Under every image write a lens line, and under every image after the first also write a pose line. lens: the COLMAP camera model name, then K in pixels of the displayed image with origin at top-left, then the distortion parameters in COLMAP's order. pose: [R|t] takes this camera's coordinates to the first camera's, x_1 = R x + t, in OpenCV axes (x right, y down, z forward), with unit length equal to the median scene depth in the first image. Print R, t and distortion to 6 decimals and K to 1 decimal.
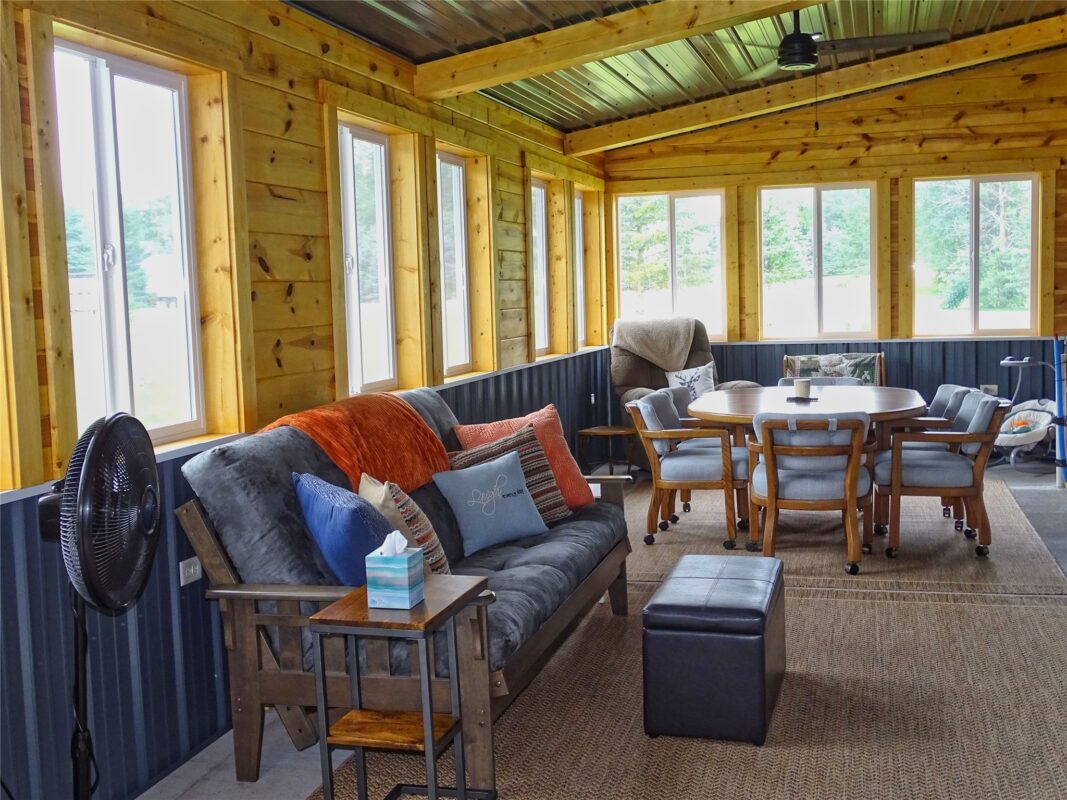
lens RADIAL K [[1219.6, 0, 534.1], [0, 1219.6, 397.6], [0, 0, 1]] dist [0.007474, 0.000000]
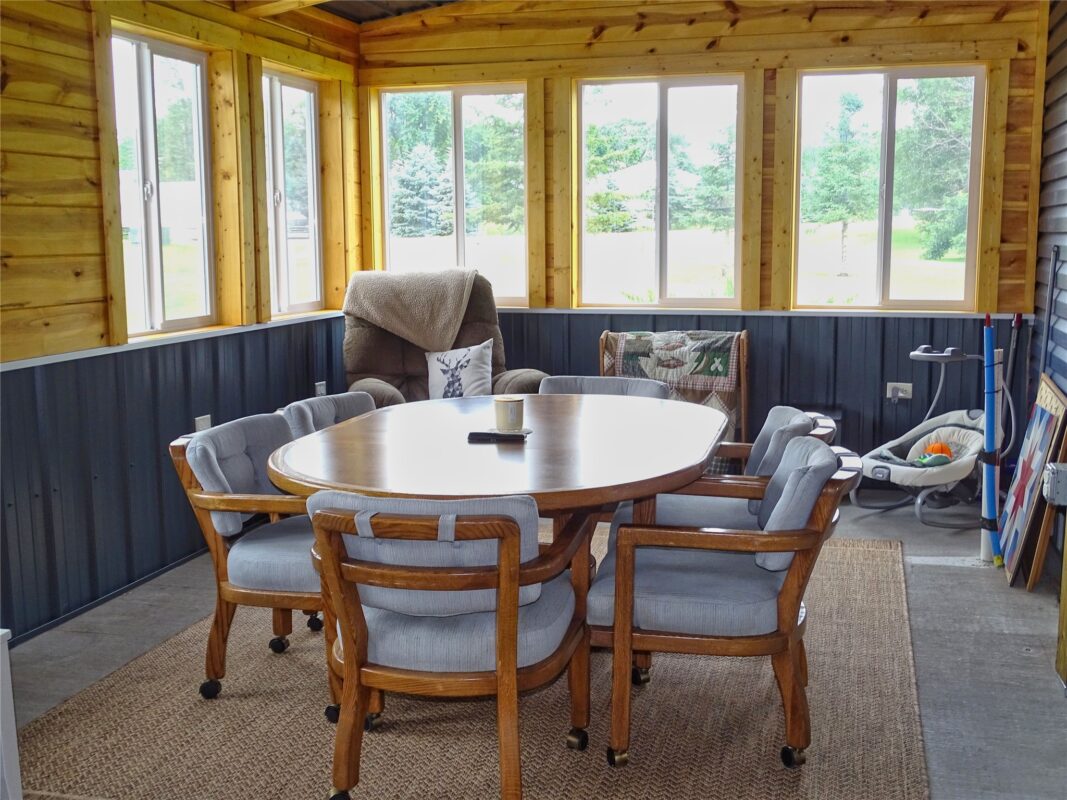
lens RADIAL K [[1219.6, 0, 533.2], [0, 1219.6, 402.5], [0, 0, 1]] dist [0.007474, 0.000000]
pose [[0.999731, 0.021823, 0.007833, 0.164368], [-0.022207, 0.998355, 0.052856, -0.030527], [-0.006667, -0.053015, 0.998571, 0.326353]]
